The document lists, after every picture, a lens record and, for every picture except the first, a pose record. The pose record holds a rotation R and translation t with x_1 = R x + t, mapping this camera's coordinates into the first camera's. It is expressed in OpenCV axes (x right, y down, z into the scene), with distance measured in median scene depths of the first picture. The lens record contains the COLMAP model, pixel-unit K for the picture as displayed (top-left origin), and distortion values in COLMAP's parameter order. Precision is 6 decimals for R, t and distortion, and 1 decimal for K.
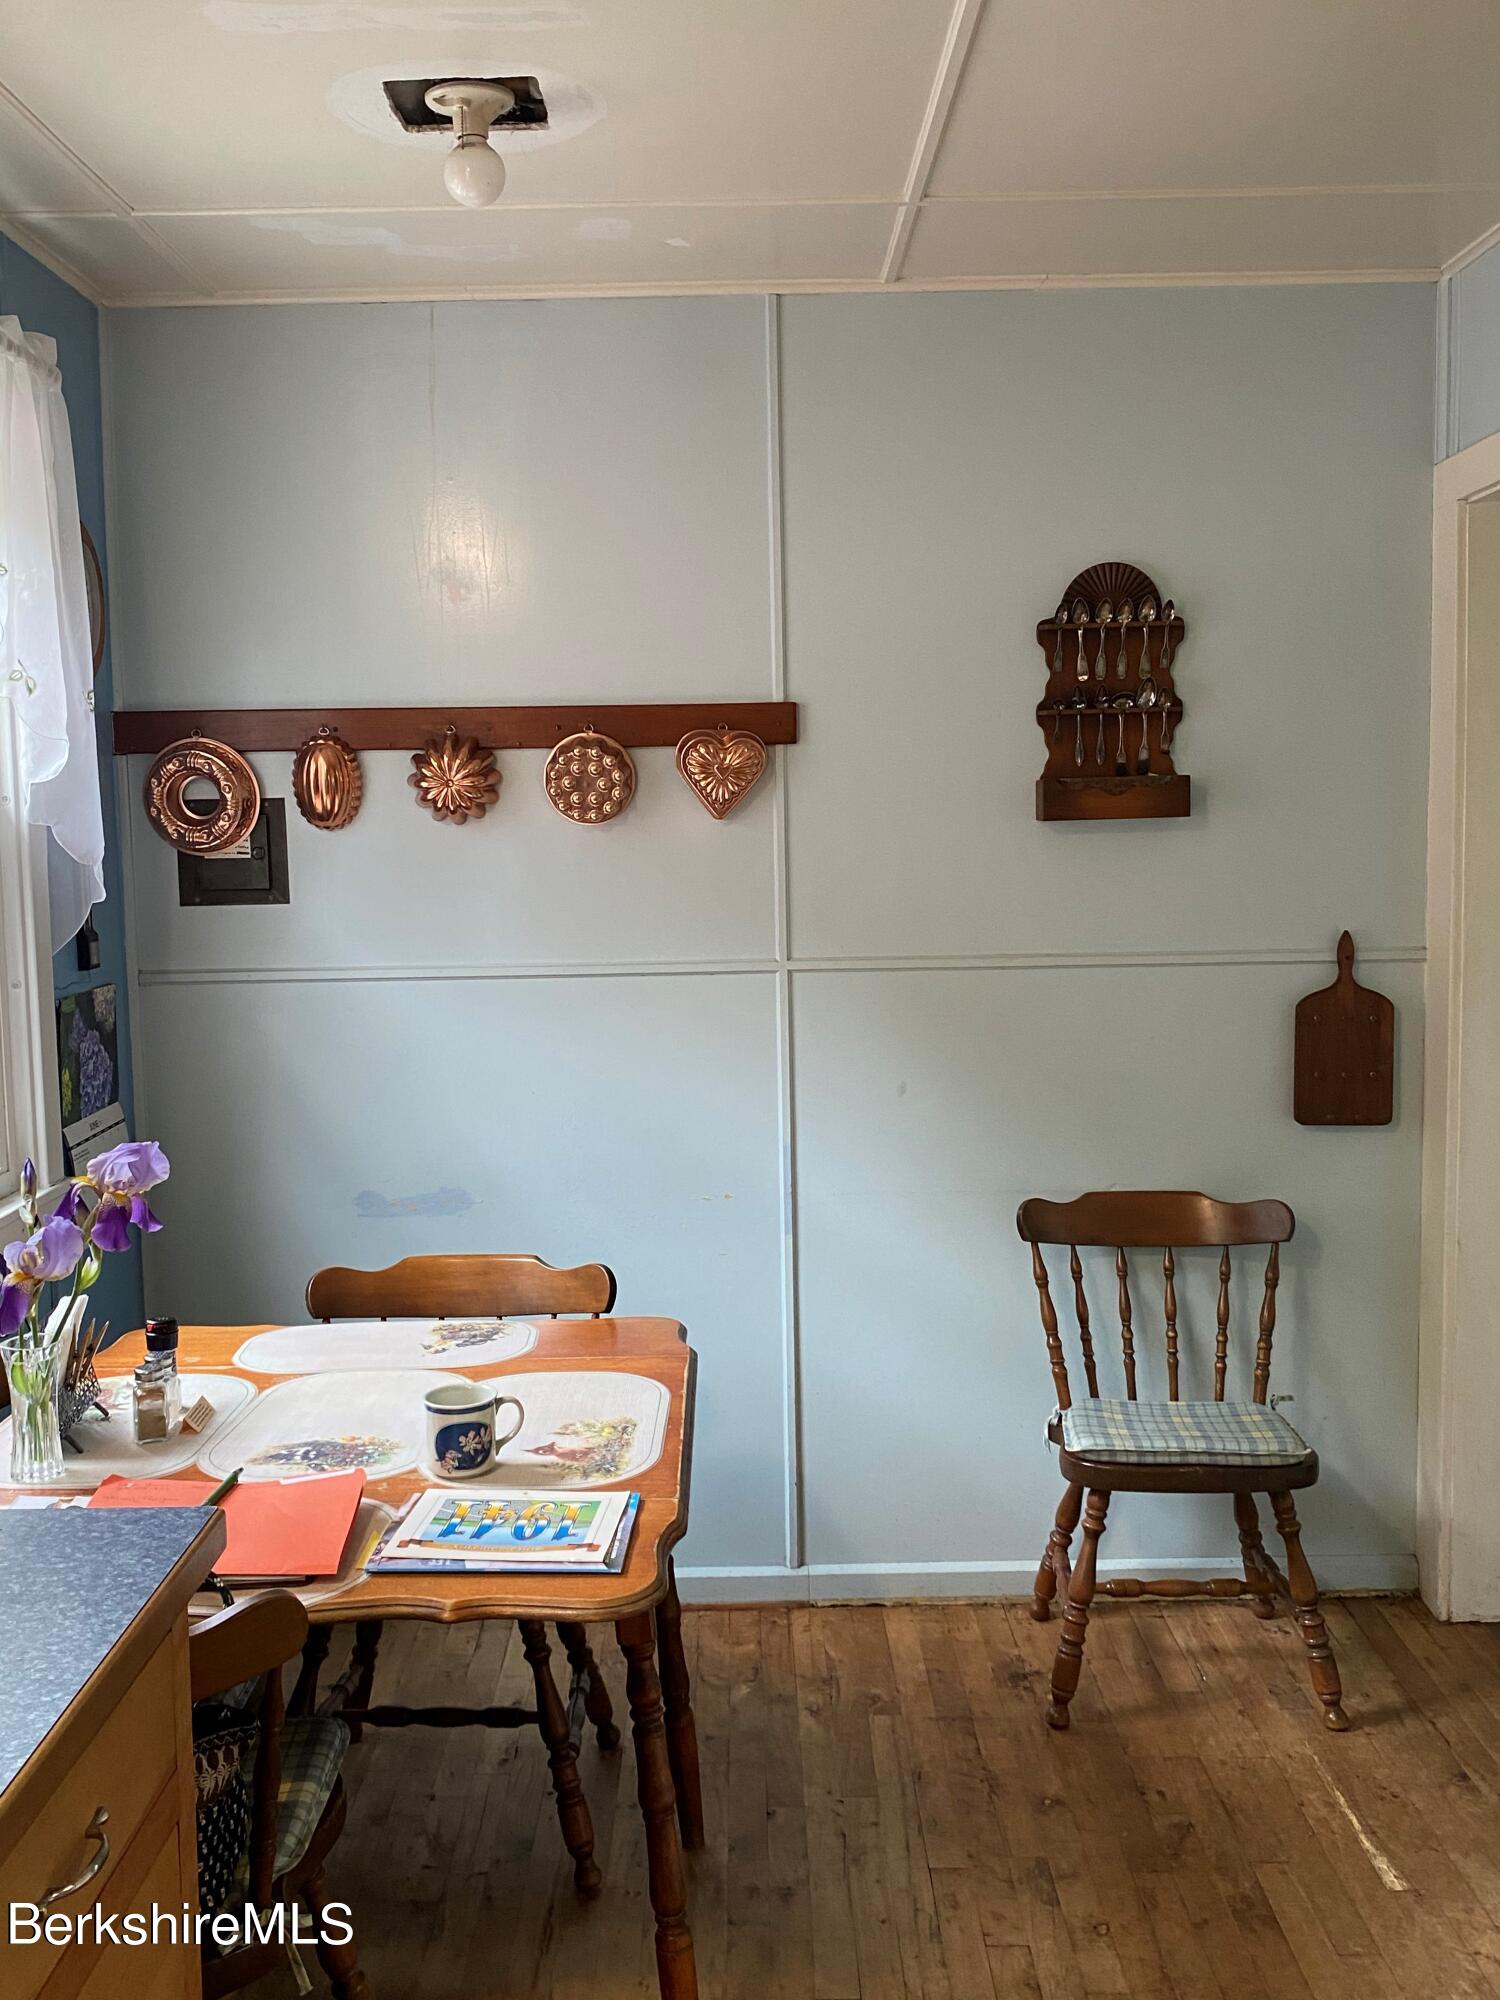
lens RADIAL K [[1826.5, 0, 757.8], [0, 1826.5, 994.6], [0, 0, 1]] dist [0.017278, 0.000000]
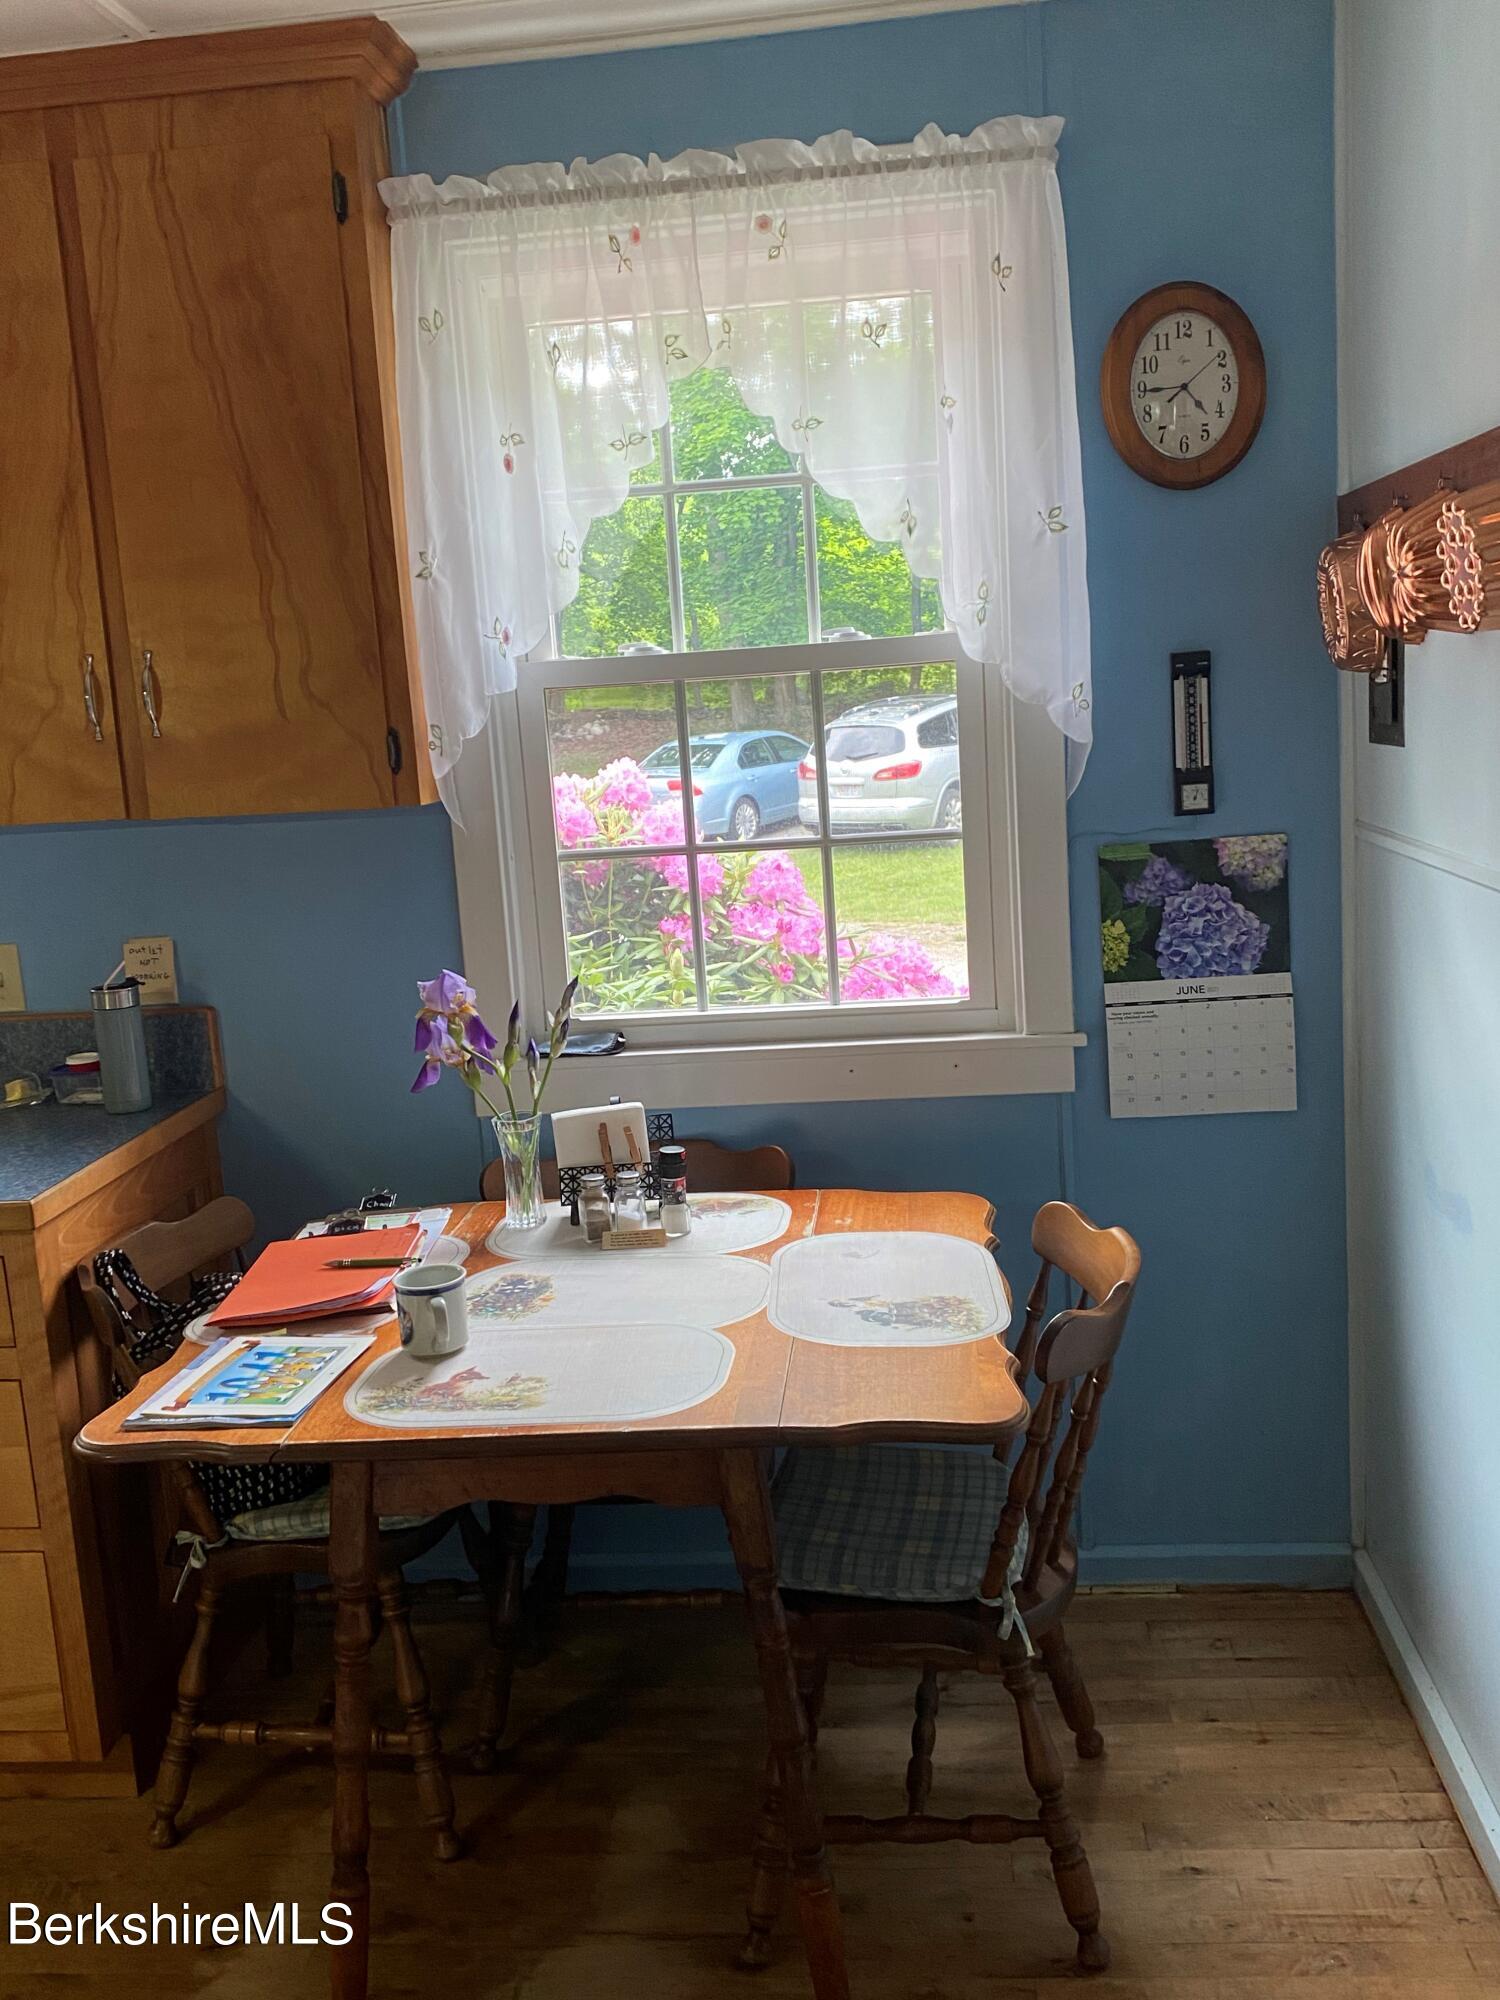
lens RADIAL K [[1826.5, 0, 769.6], [0, 1826.5, 991.4], [0, 0, 1]] dist [0.017278, 0.000000]
pose [[-0.103350, 0.180956, -0.978046, 0.510877], [-0.030102, 0.982292, 0.184922, -0.083286], [0.994189, 0.048553, -0.096073, 0.844756]]
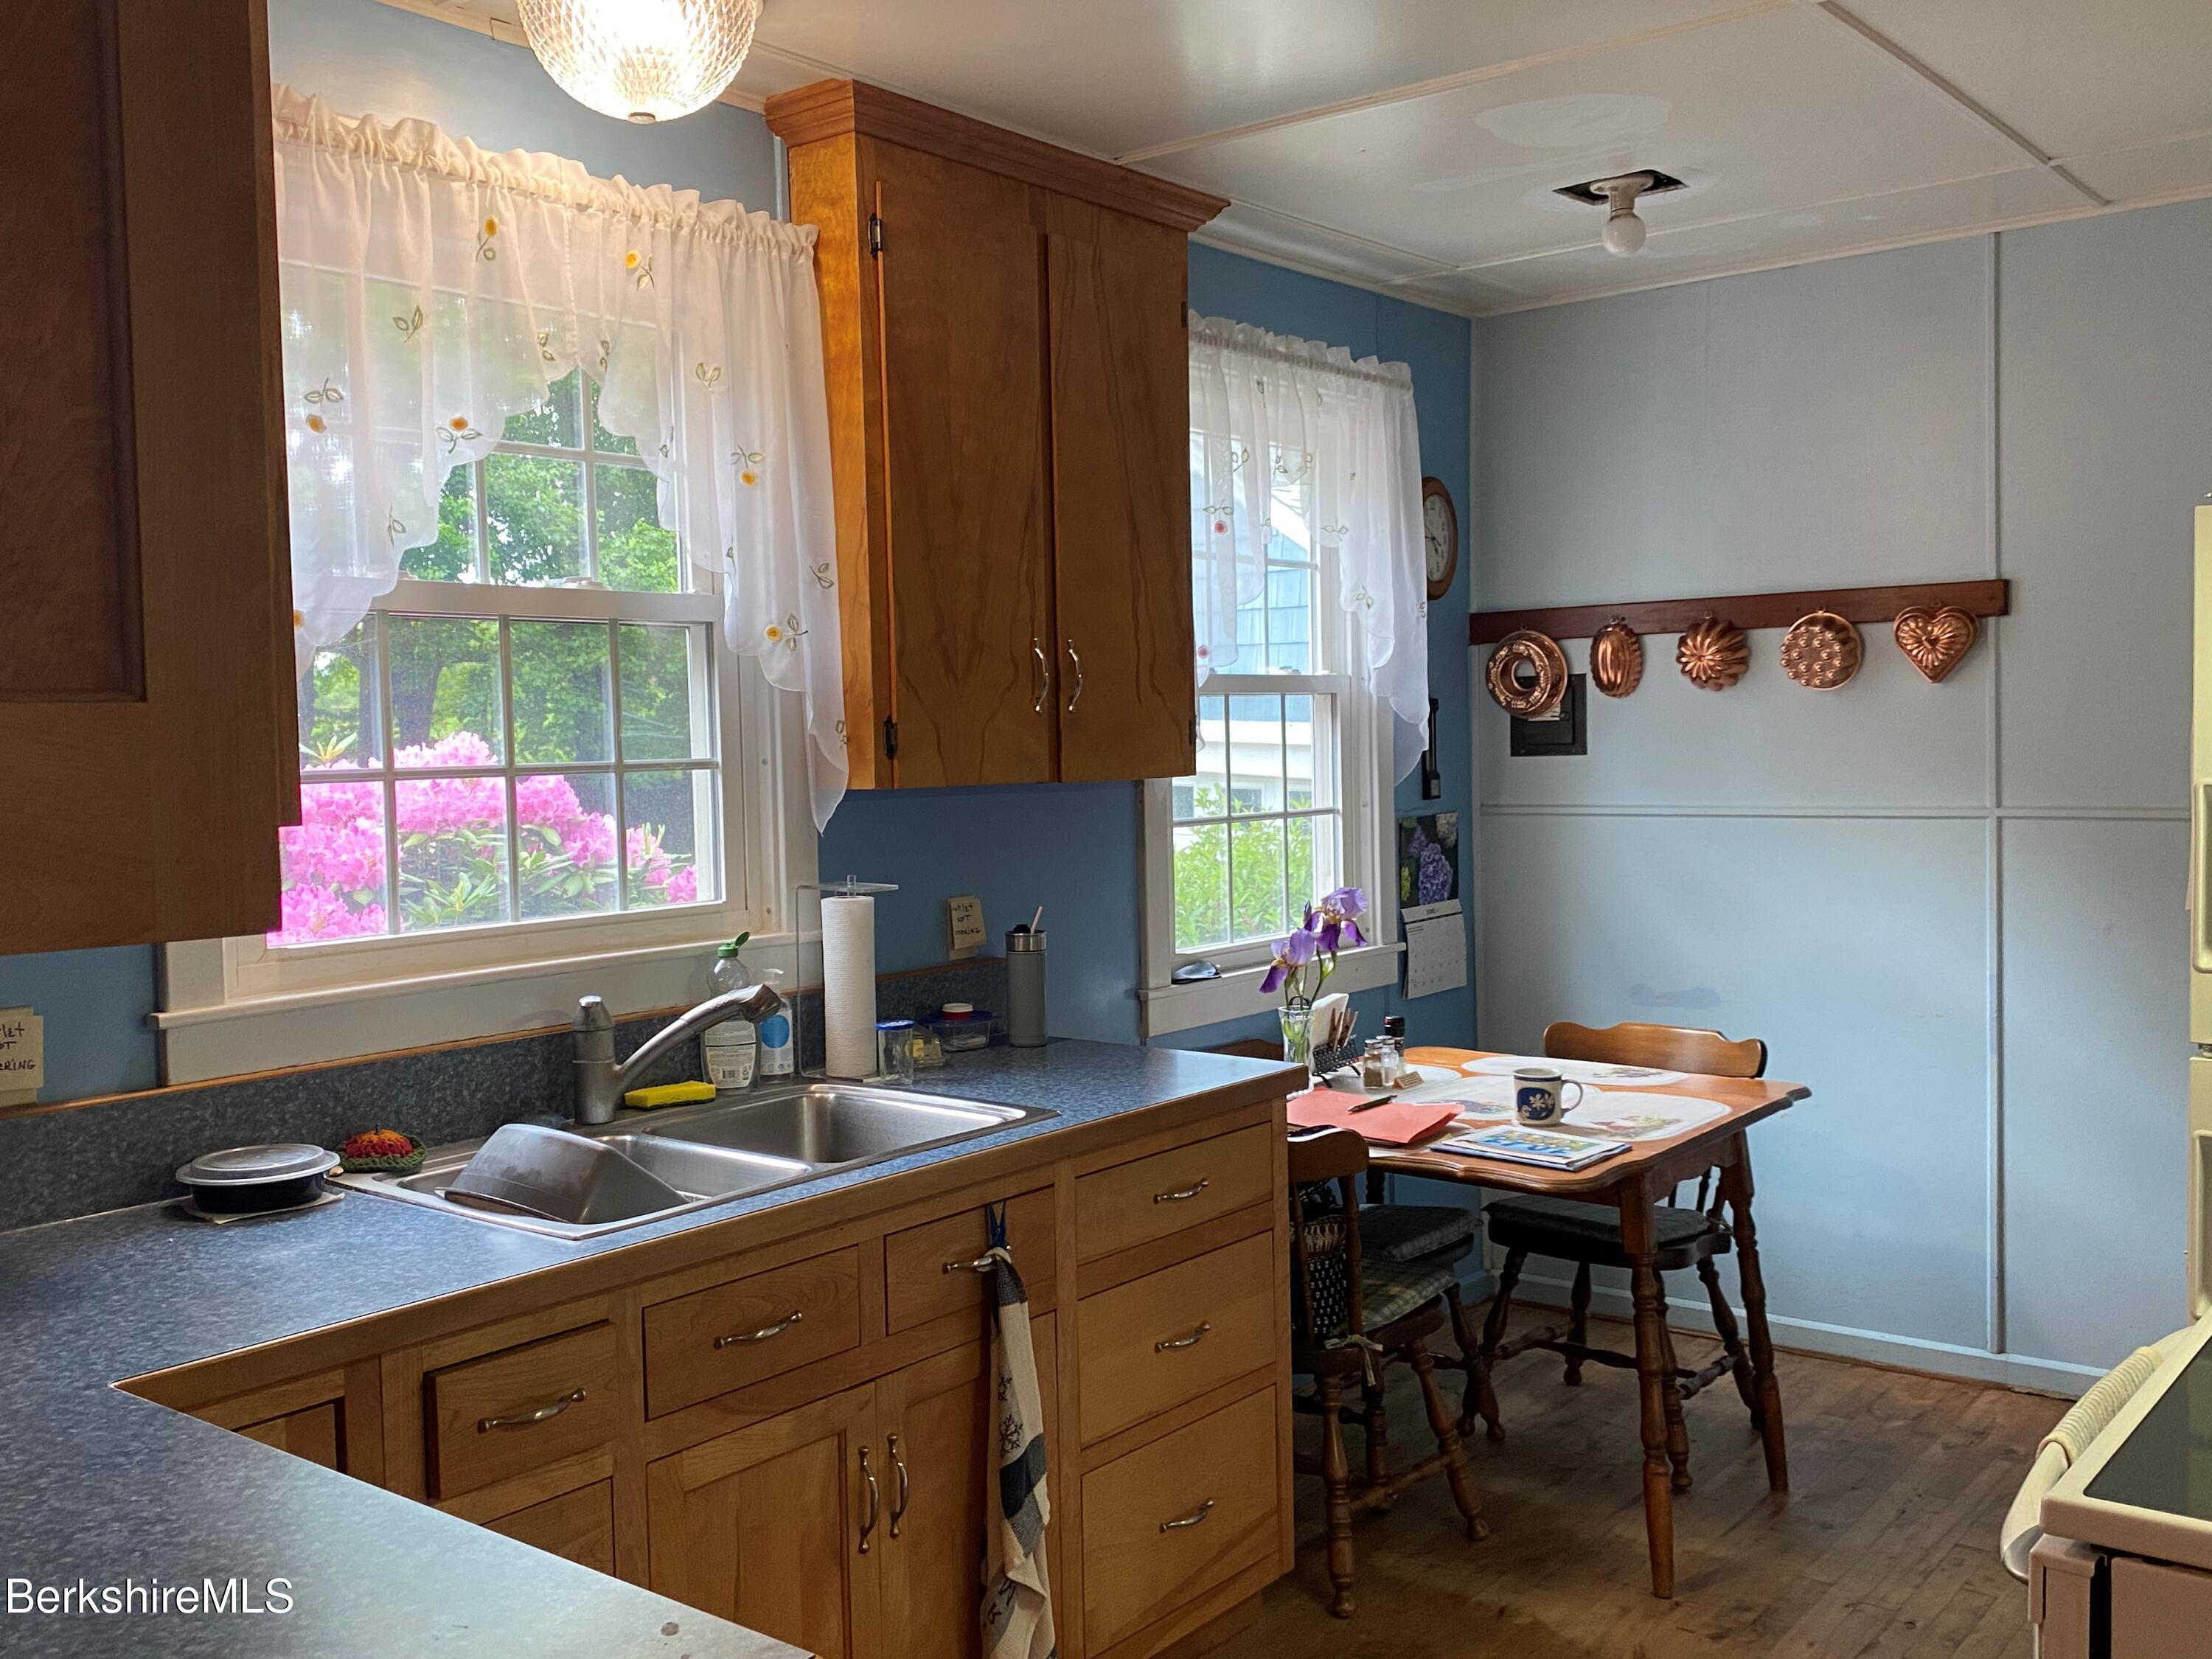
lens RADIAL K [[2020.1, 0, 1084.7], [0, 2020.1, 839.3], [0, 0, 1]] dist [0.017278, 0.000000]
pose [[0.769165, 0.030684, -0.638314, 0.395935], [-0.048412, 0.998774, -0.010325, 0.043456], [0.637214, 0.038844, 0.769707, -0.335351]]
